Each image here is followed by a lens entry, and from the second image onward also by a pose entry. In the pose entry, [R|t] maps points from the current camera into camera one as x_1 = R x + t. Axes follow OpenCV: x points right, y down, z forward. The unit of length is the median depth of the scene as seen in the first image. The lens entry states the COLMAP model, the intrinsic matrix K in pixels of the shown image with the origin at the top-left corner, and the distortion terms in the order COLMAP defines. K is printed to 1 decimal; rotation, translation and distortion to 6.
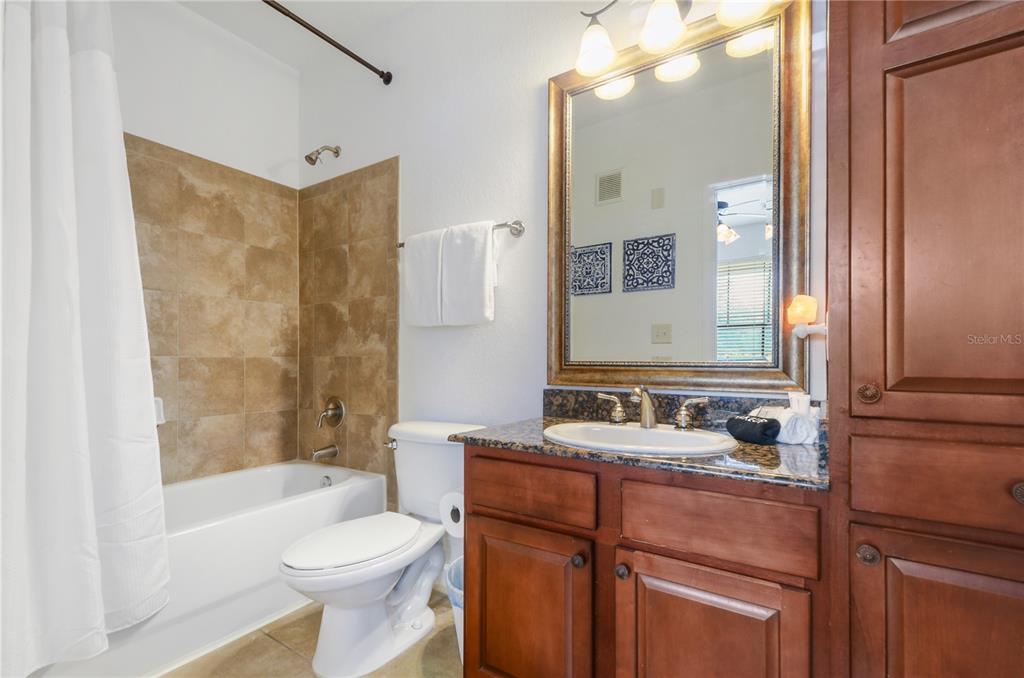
lens RADIAL K [[435.8, 0, 508.9], [0, 435.8, 362.0], [0, 0, 1]] dist [0.000889, -0.000057]
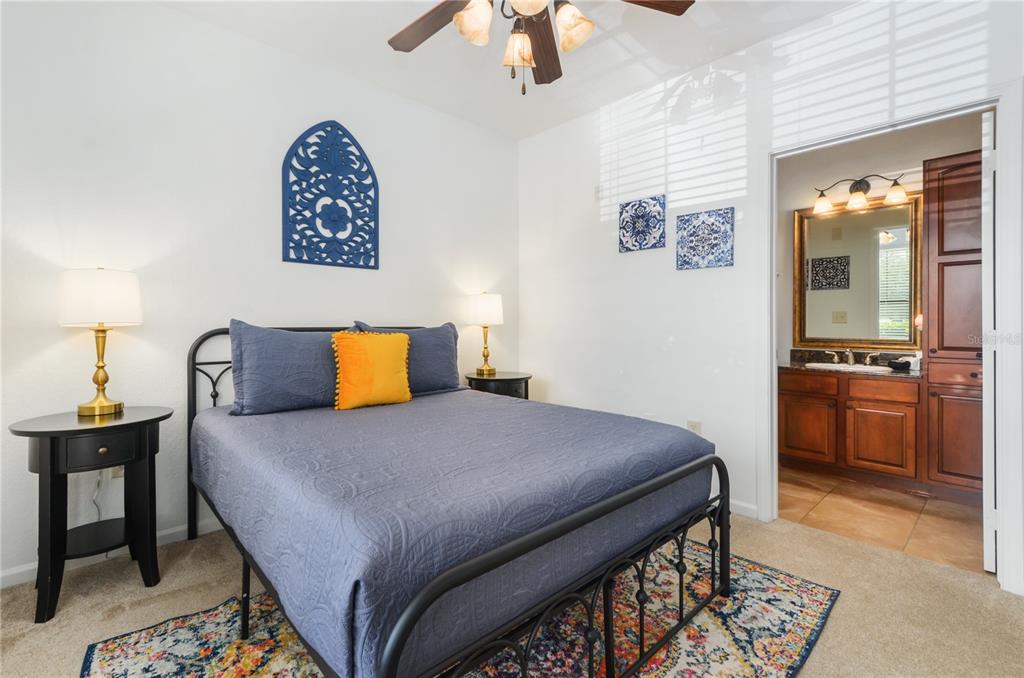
lens RADIAL K [[453.5, 0, 507.3], [0, 453.5, 324.1], [0, 0, 1]] dist [-0.001480, -0.000256]
pose [[0.973866, 0.003086, -0.227103, -1.082942], [-0.002619, 0.999994, 0.002359, -0.091507], [0.227108, -0.001702, 0.973868, -2.116885]]
